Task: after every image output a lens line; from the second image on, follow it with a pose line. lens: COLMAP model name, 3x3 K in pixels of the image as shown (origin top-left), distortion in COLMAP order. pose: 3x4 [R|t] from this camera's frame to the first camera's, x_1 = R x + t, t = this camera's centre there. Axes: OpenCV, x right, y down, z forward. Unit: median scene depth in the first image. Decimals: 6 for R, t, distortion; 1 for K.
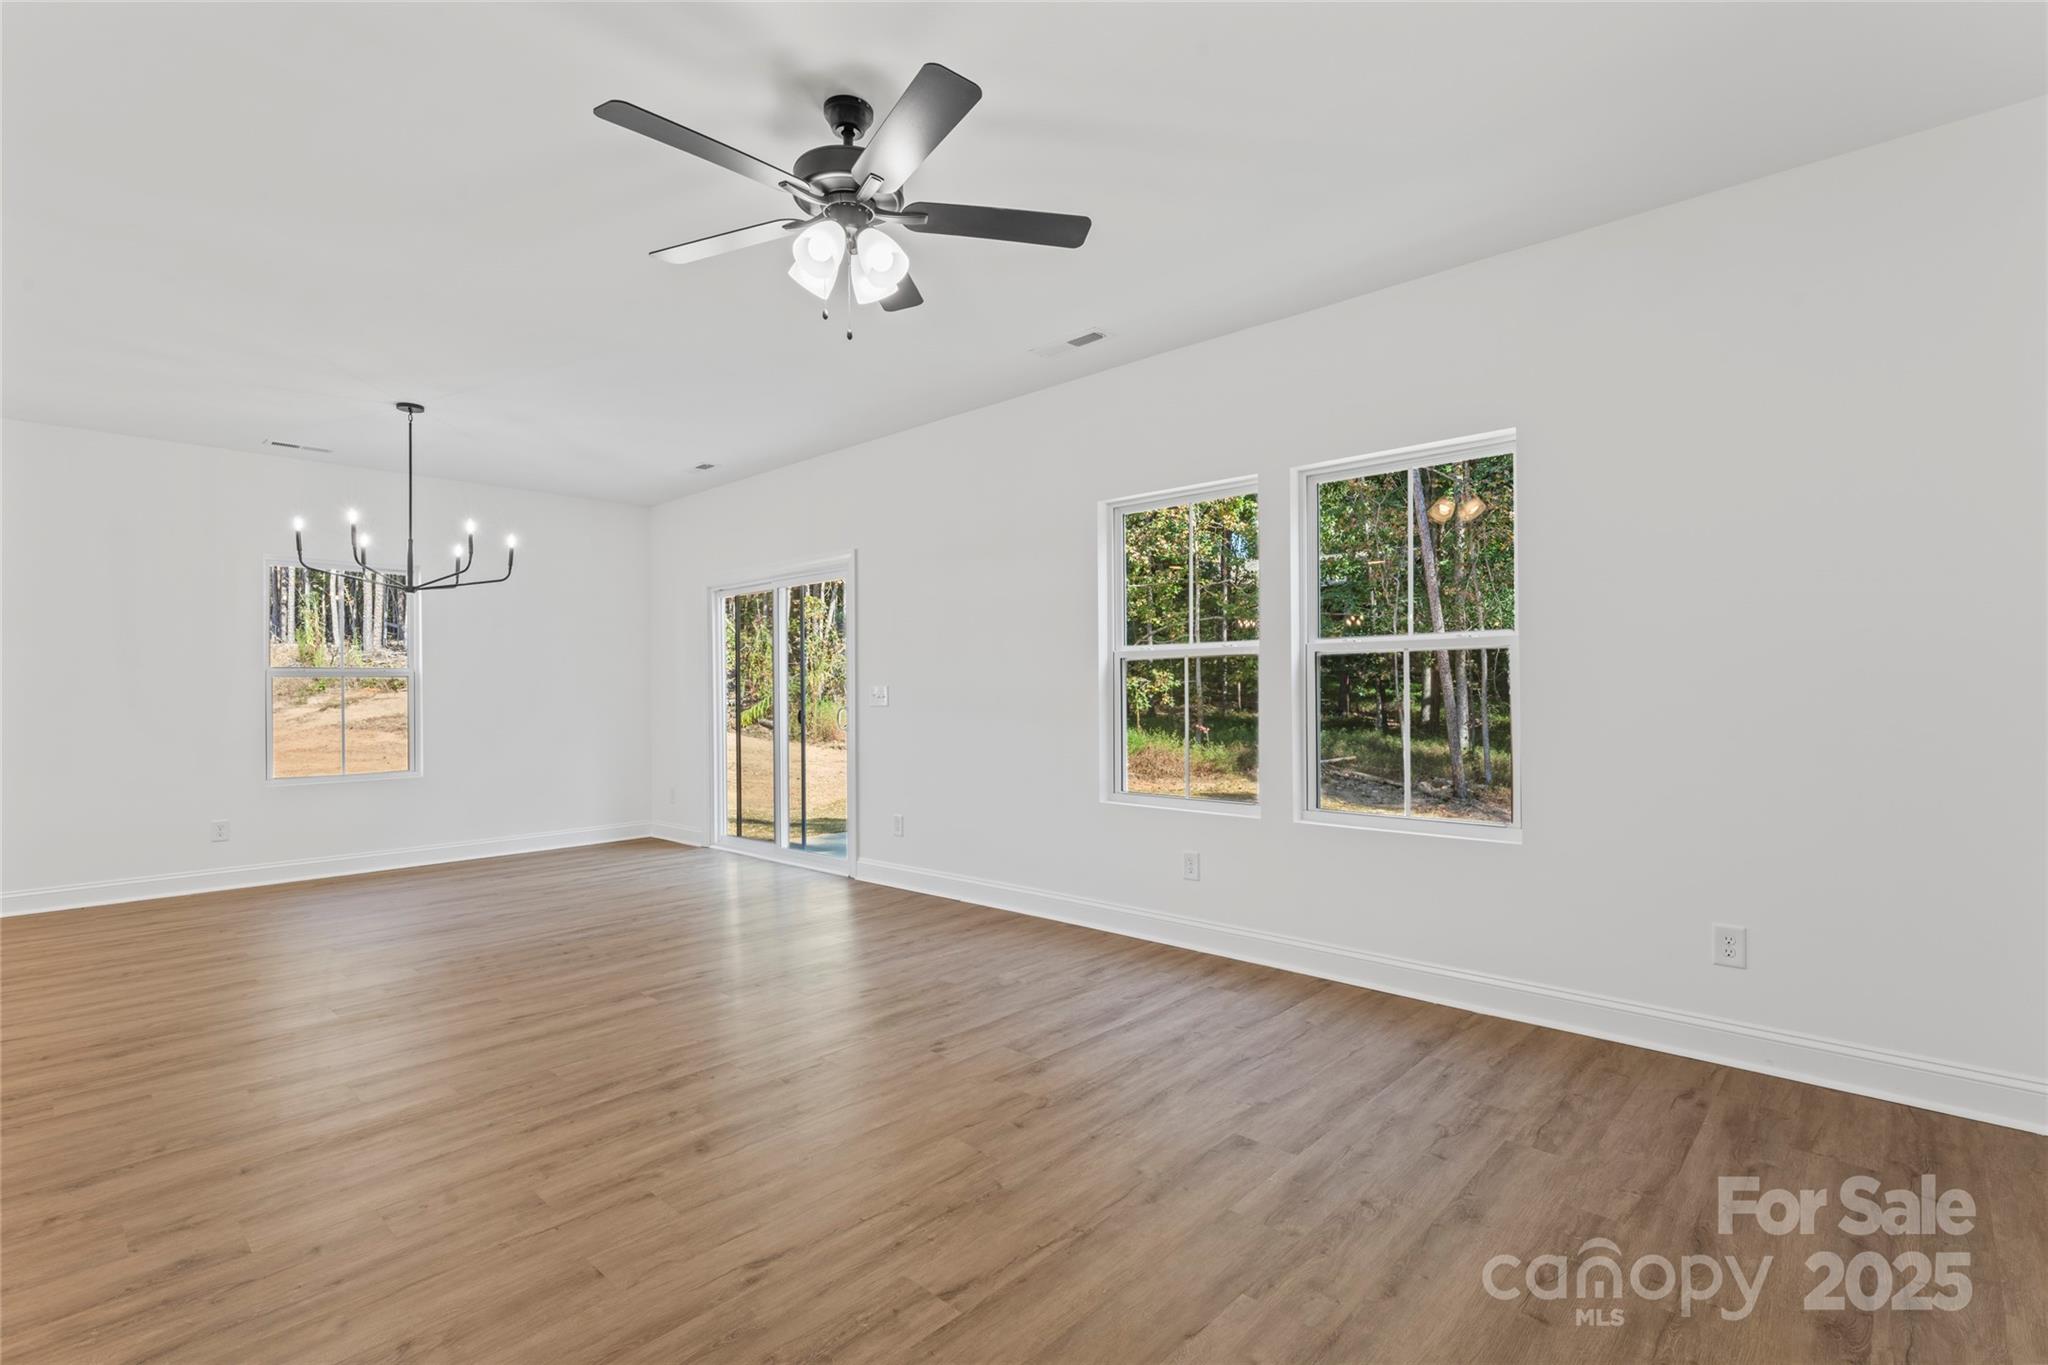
lens RADIAL K [[942.1, 0, 1028.6], [0, 942.1, 679.8], [0, 0, 1]] dist [0.006302, -0.002098]
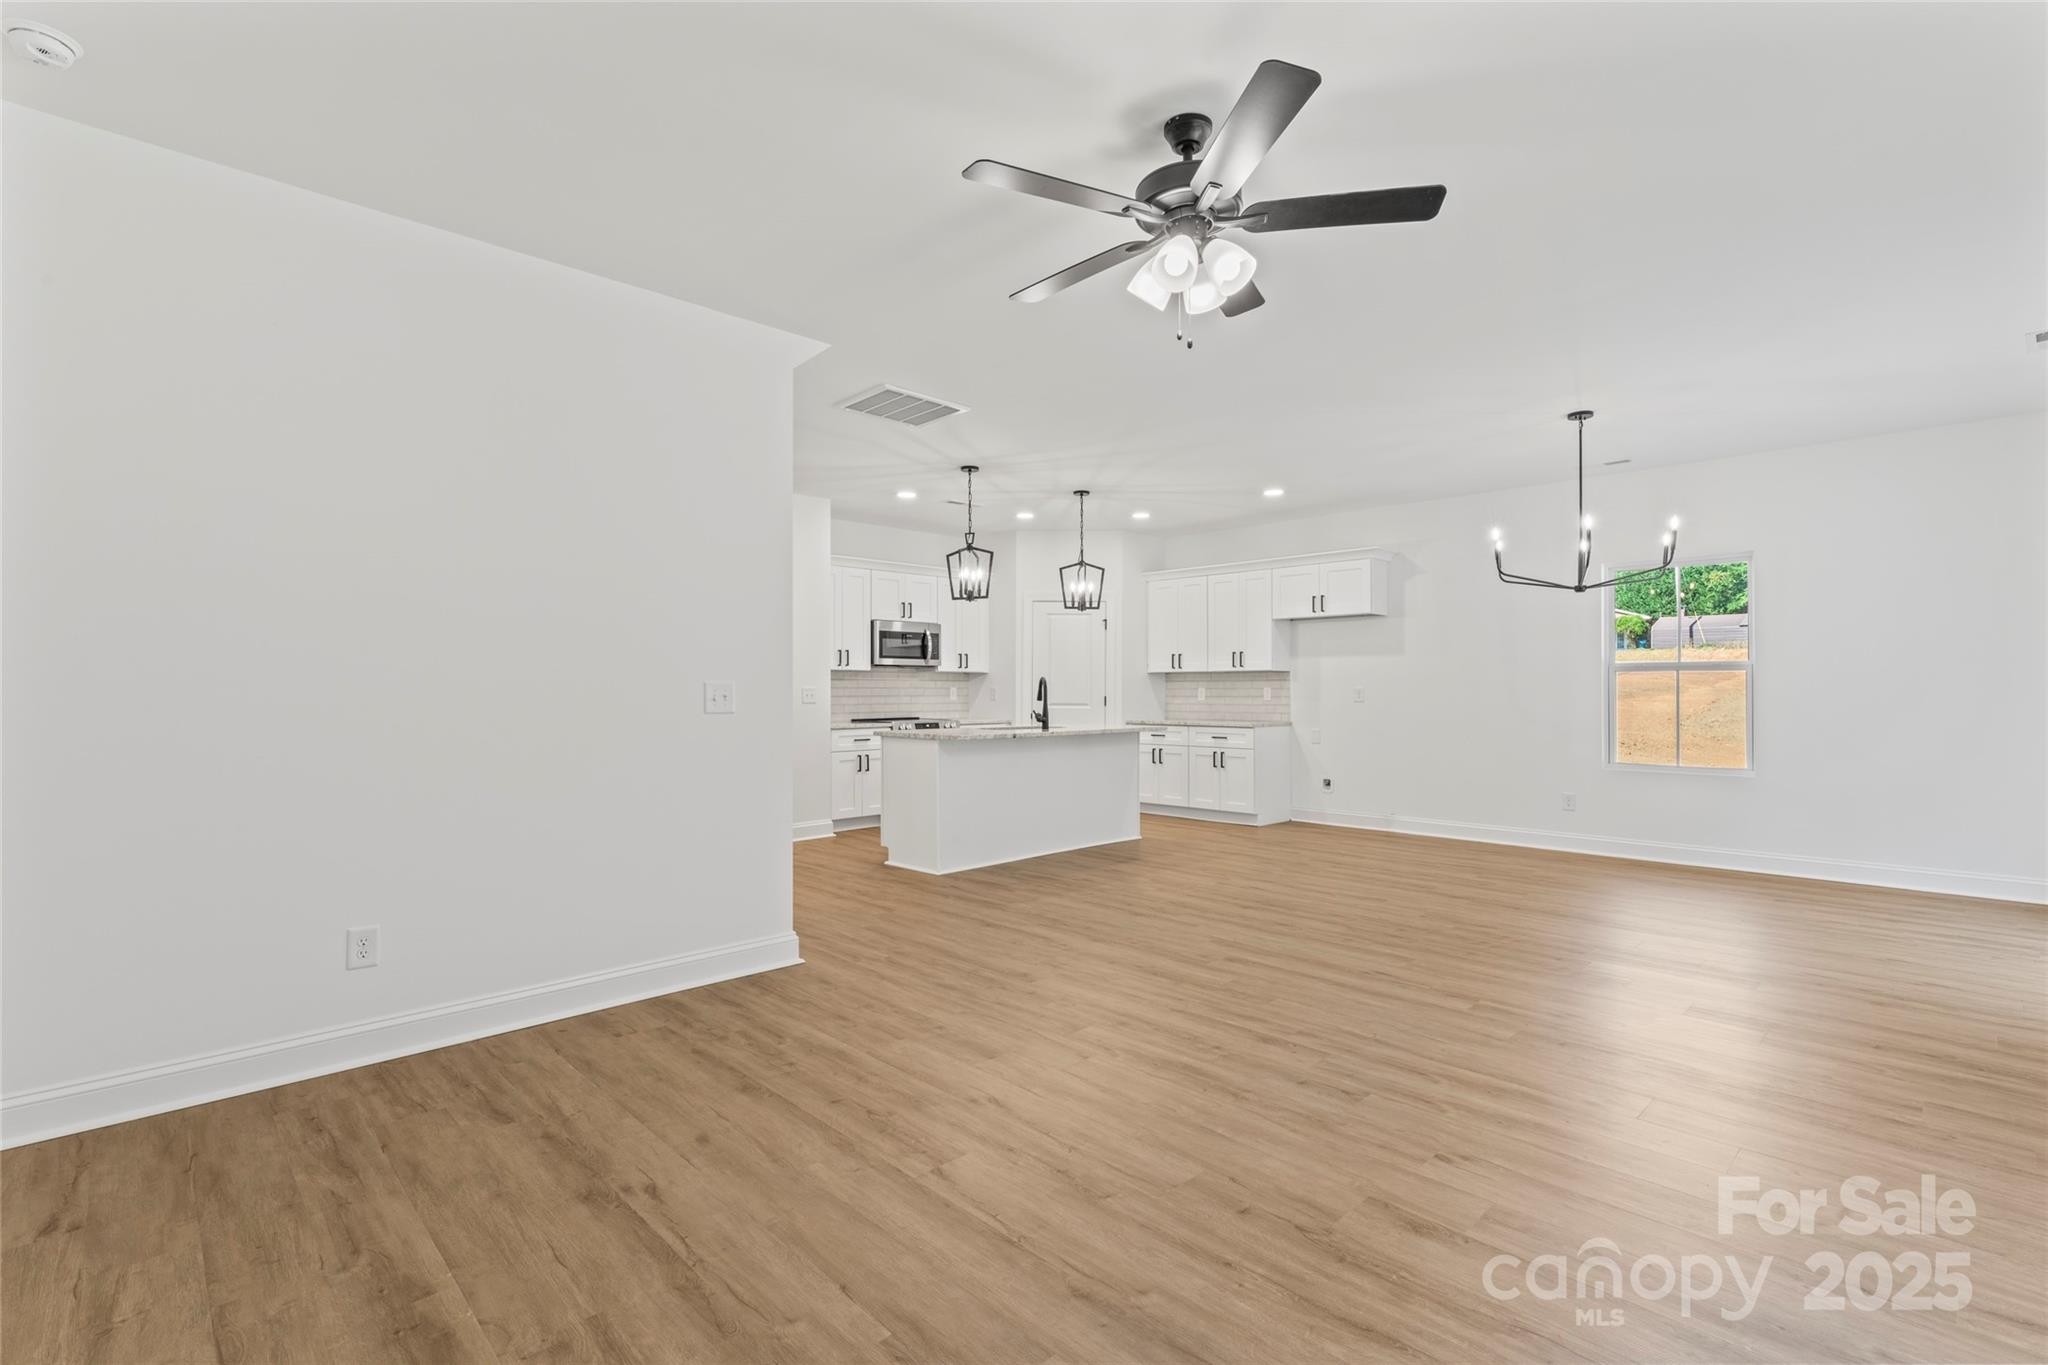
lens RADIAL K [[942.1, 0, 1014.1], [0, 942.1, 681.6], [0, 0, 1]] dist [0.006302, -0.002098]
pose [[-0.054900, 0.000325, -0.998492, 0.655522], [0.011816, 0.999930, -0.000324, 0.003062], [0.998422, -0.011816, -0.054900, 0.669109]]
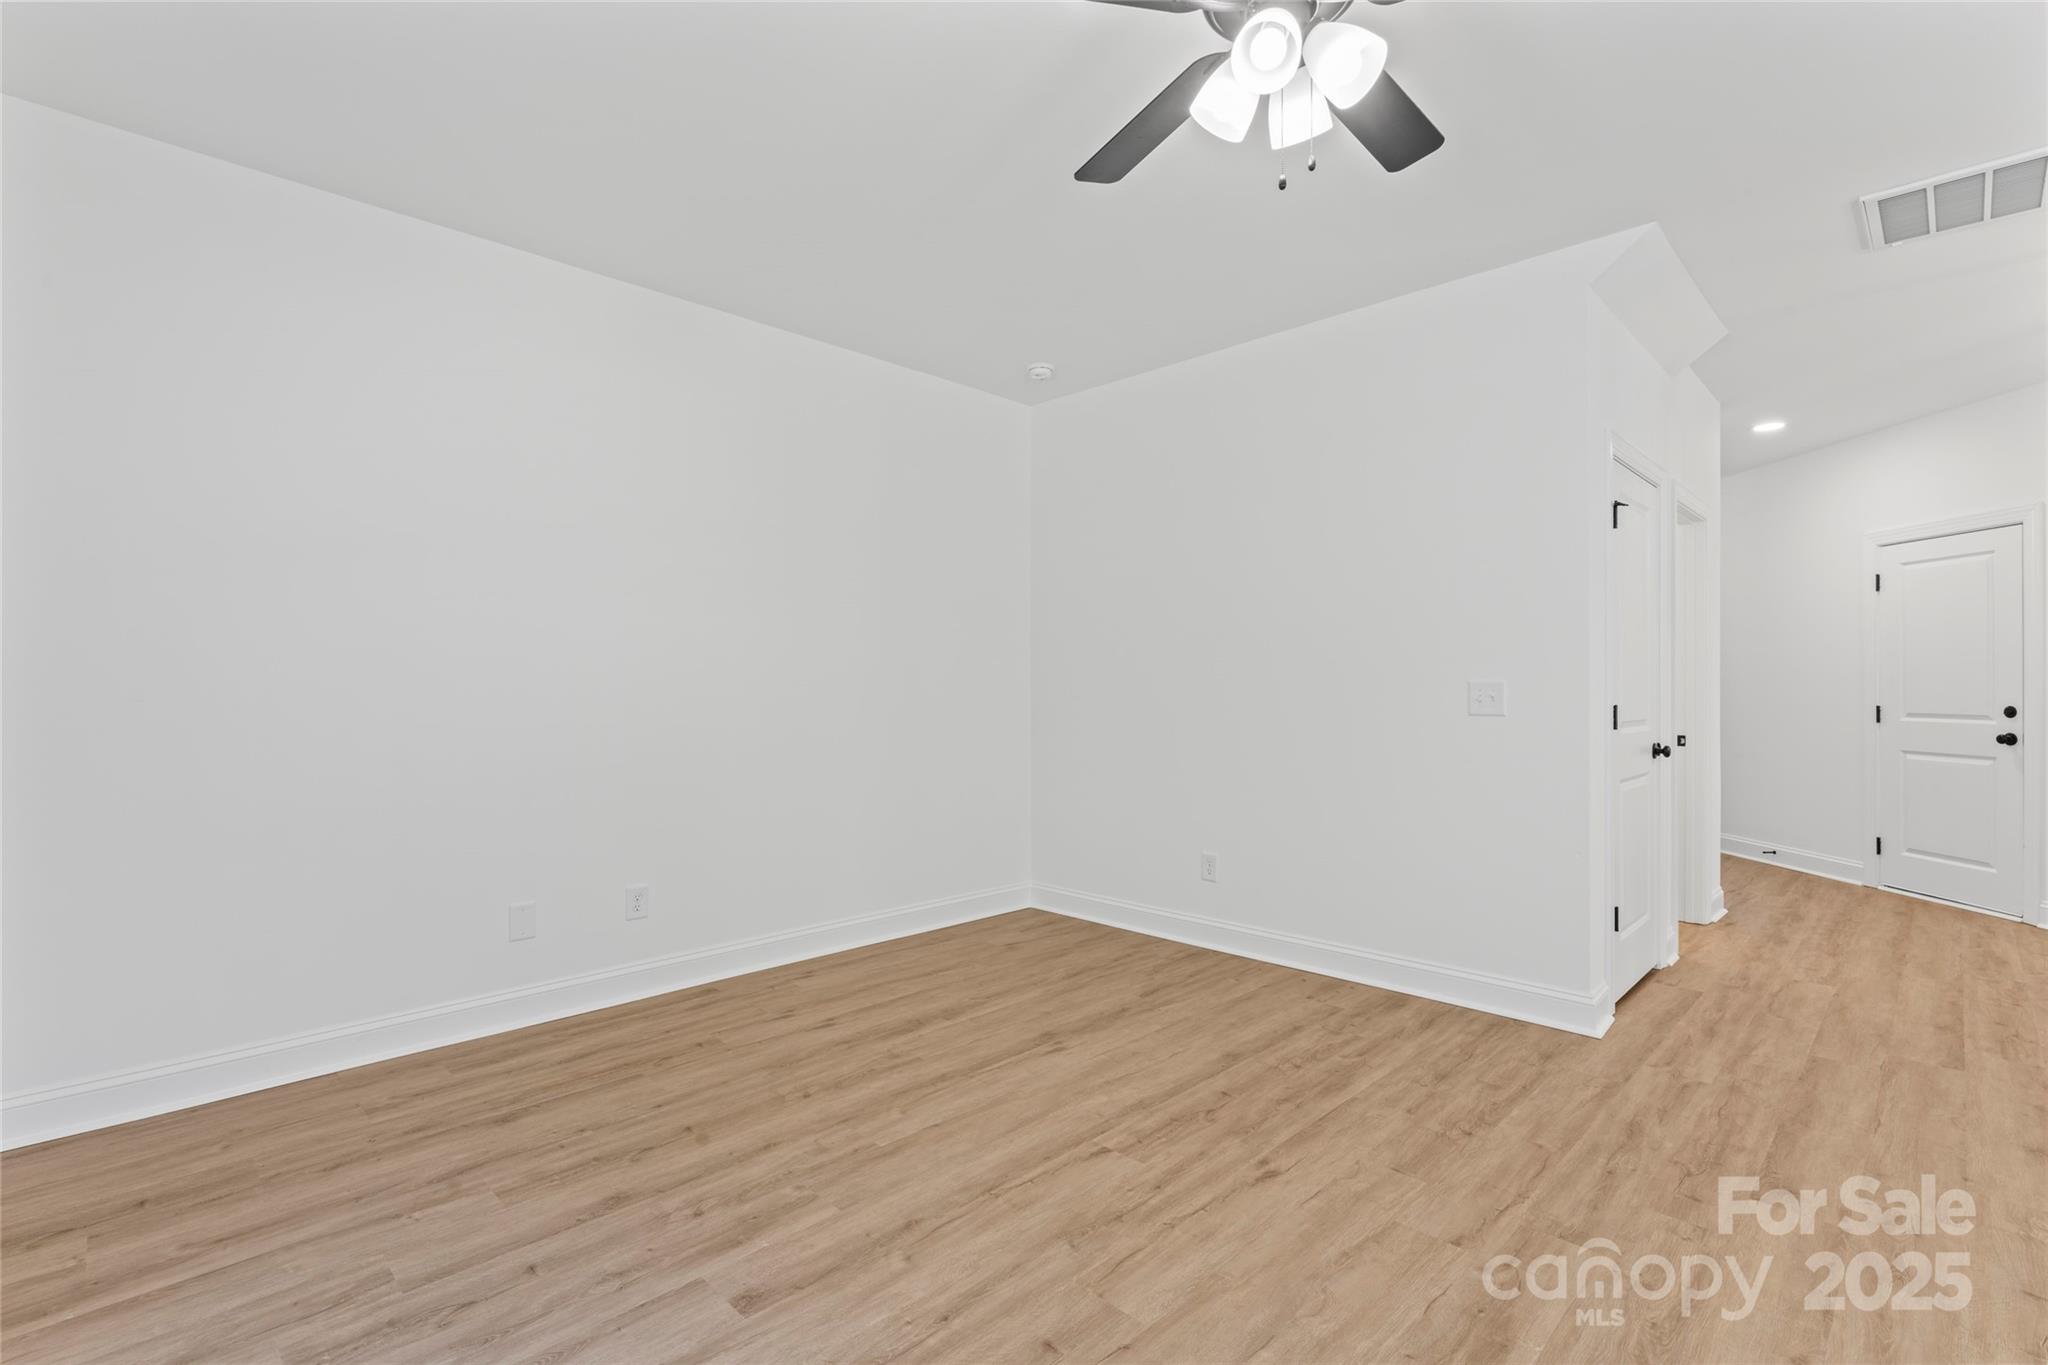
lens RADIAL K [[942.1, 0, 1039.8], [0, 942.1, 692.0], [0, 0, 1]] dist [0.006302, -0.002098]
pose [[-0.999708, 0.006015, 0.023416, -0.017432], [0.005940, 0.999977, -0.003262, 0.009861], [-0.023435, -0.003122, -0.999720, 1.316231]]
